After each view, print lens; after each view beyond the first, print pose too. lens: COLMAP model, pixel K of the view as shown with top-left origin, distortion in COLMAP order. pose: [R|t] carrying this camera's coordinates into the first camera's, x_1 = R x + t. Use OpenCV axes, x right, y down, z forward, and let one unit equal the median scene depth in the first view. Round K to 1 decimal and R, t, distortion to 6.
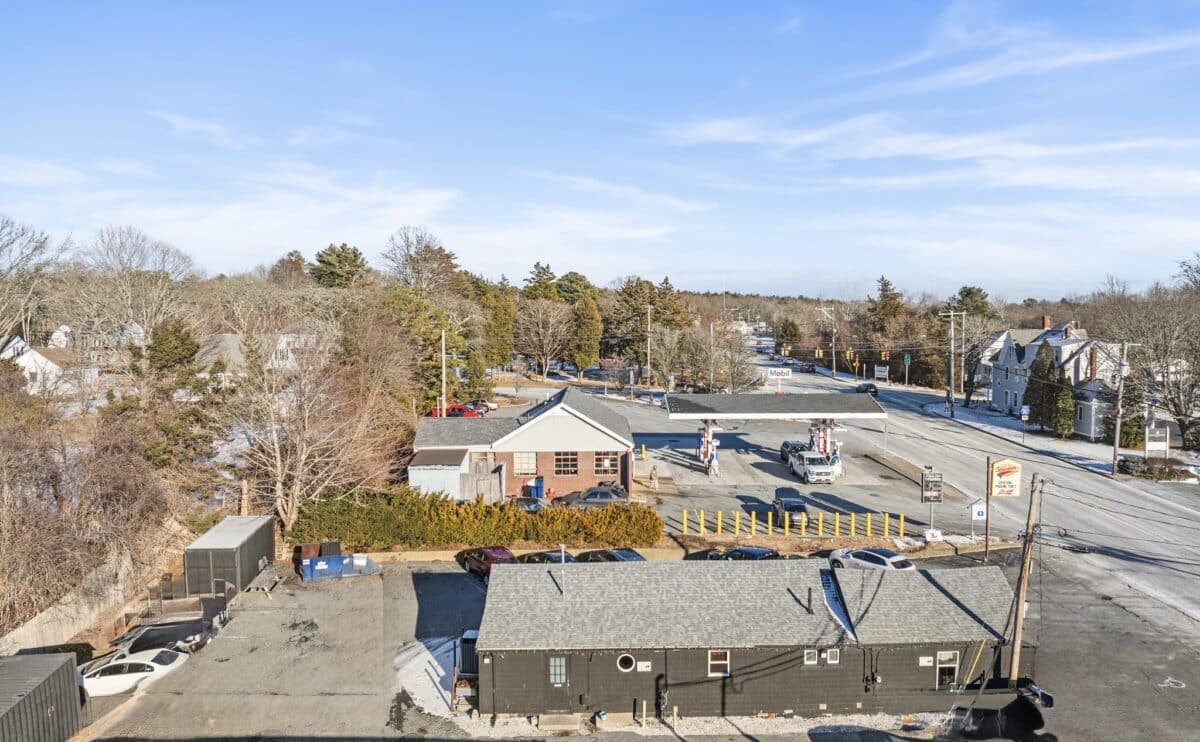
lens RADIAL K [[844.9, 0, 596.9], [0, 844.9, 367.4], [0, 0, 1]] dist [-0.025815, -0.021971]
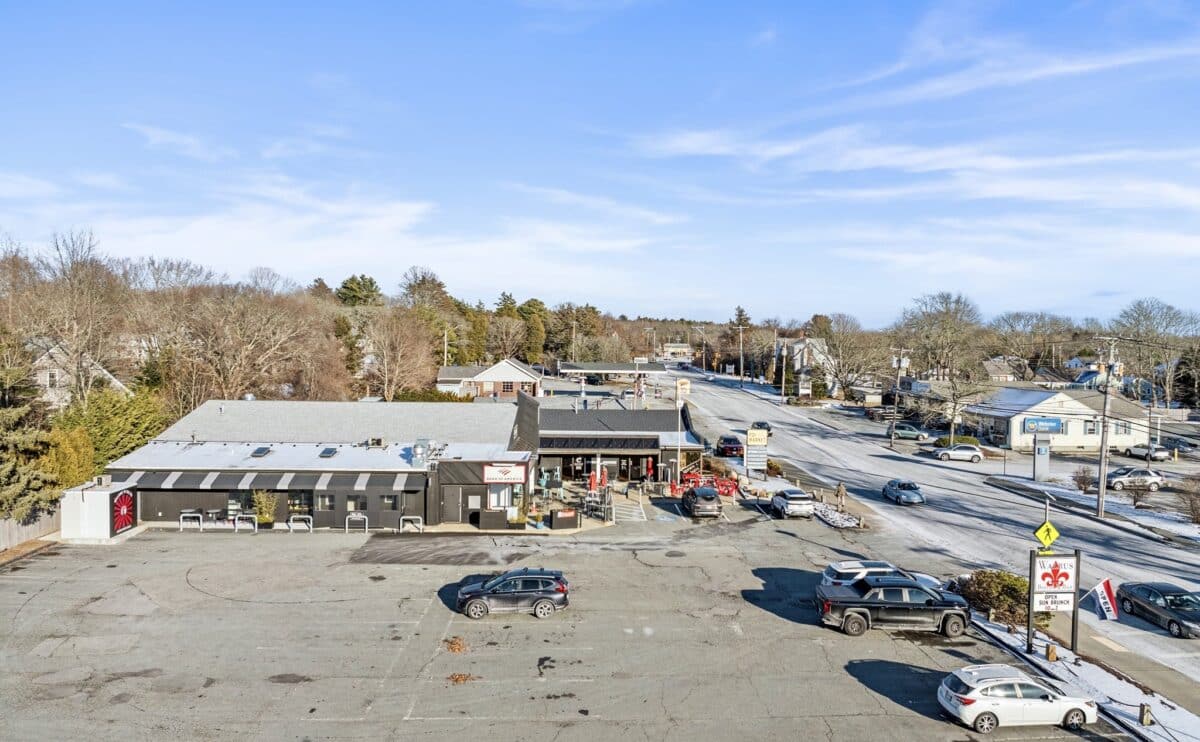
lens RADIAL K [[844.9, 0, 602.3], [0, 844.9, 367.7], [0, 0, 1]] dist [-0.025815, -0.021971]
pose [[0.999240, 0.016348, 0.035399, 0.056206], [-0.015230, 0.999384, -0.031604, 0.055564], [-0.035894, 0.031040, 0.998873, -0.514095]]
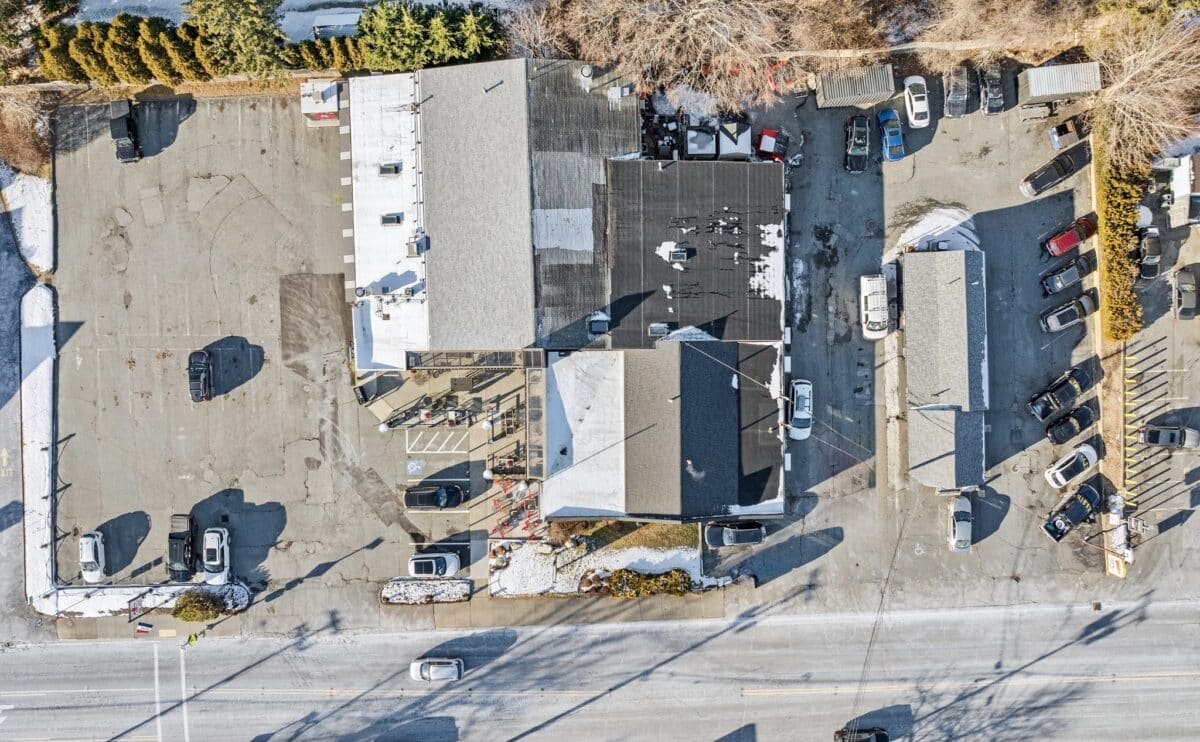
lens RADIAL K [[844.9, 0, 603.8], [0, 844.9, 363.0], [0, 0, 1]] dist [-0.025815, -0.021971]
pose [[0.020907, 0.999675, 0.014608, 0.027135], [-0.063528, -0.013253, 0.997892, -0.460338], [0.997761, -0.021791, 0.063231, -0.009093]]
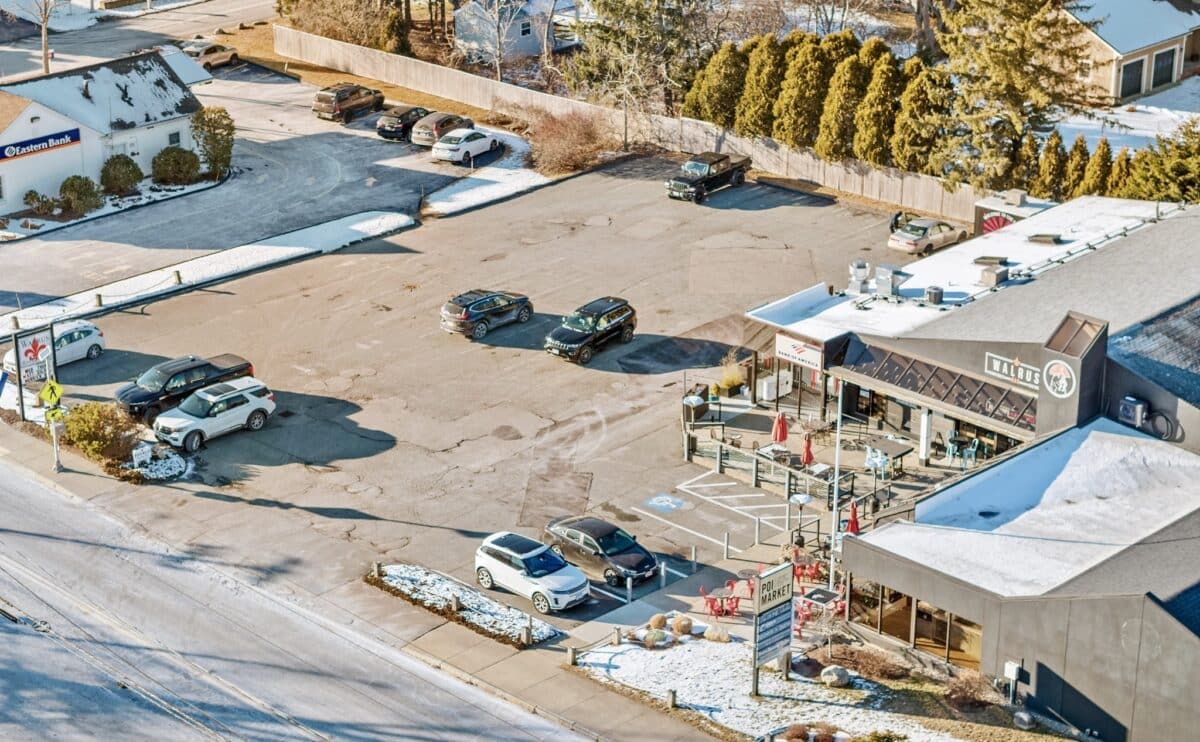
lens RADIAL K [[2413.2, 0, 597.7], [0, 2413.2, 379.5], [0, 0, 1]] dist [-0.068617, 0.000000]
pose [[-0.697281, 0.271453, -0.663410, 0.563259], [-0.037839, 0.910289, 0.412241, -0.199115], [0.715799, 0.312551, -0.624455, 0.302195]]
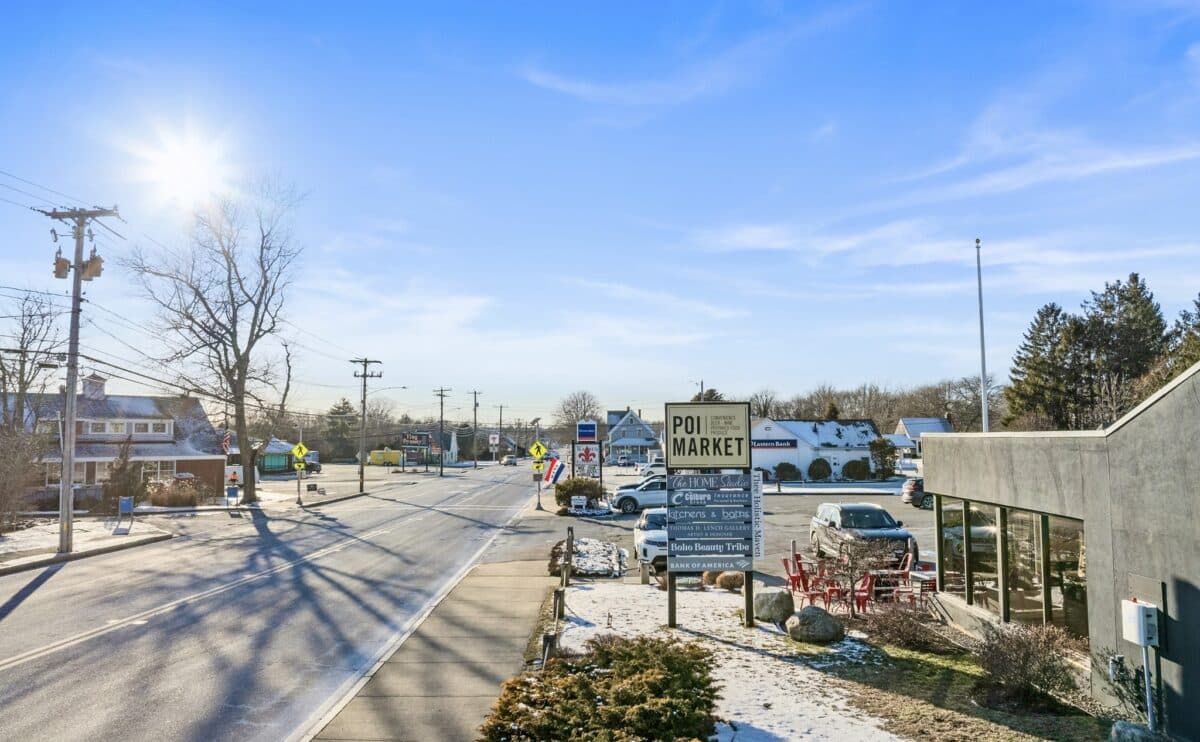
lens RADIAL K [[844.9, 0, 600.6], [0, 844.9, 369.4], [0, 0, 1]] dist [-0.025815, -0.021971]
pose [[-0.999931, 0.011738, -0.000927, 0.183541], [0.011755, 0.999689, -0.021975, 0.072984], [0.000669, -0.021985, -0.999758, 0.111629]]
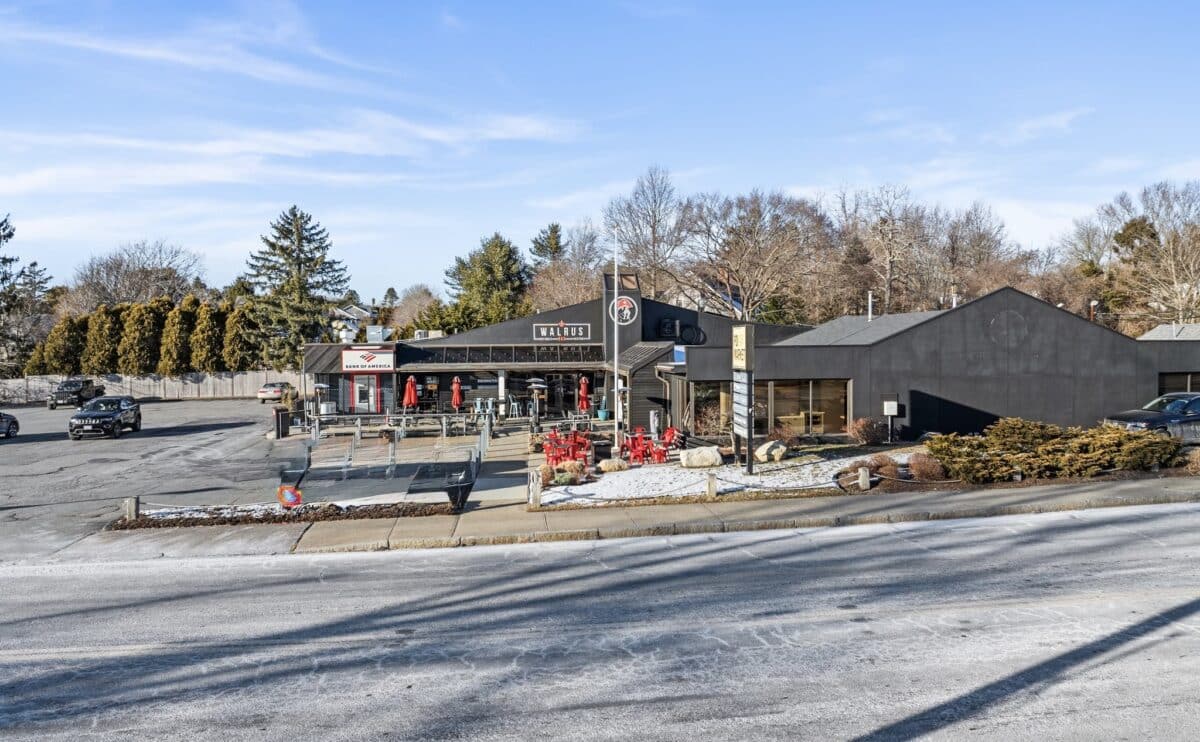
lens RADIAL K [[844.9, 0, 602.2], [0, 844.9, 368.6], [0, 0, 1]] dist [-0.025815, -0.021971]
pose [[0.102432, 0.034912, -0.994127, 0.346961], [-0.047998, 0.998393, 0.030116, 0.080436], [0.993581, 0.044632, 0.103944, -0.058611]]
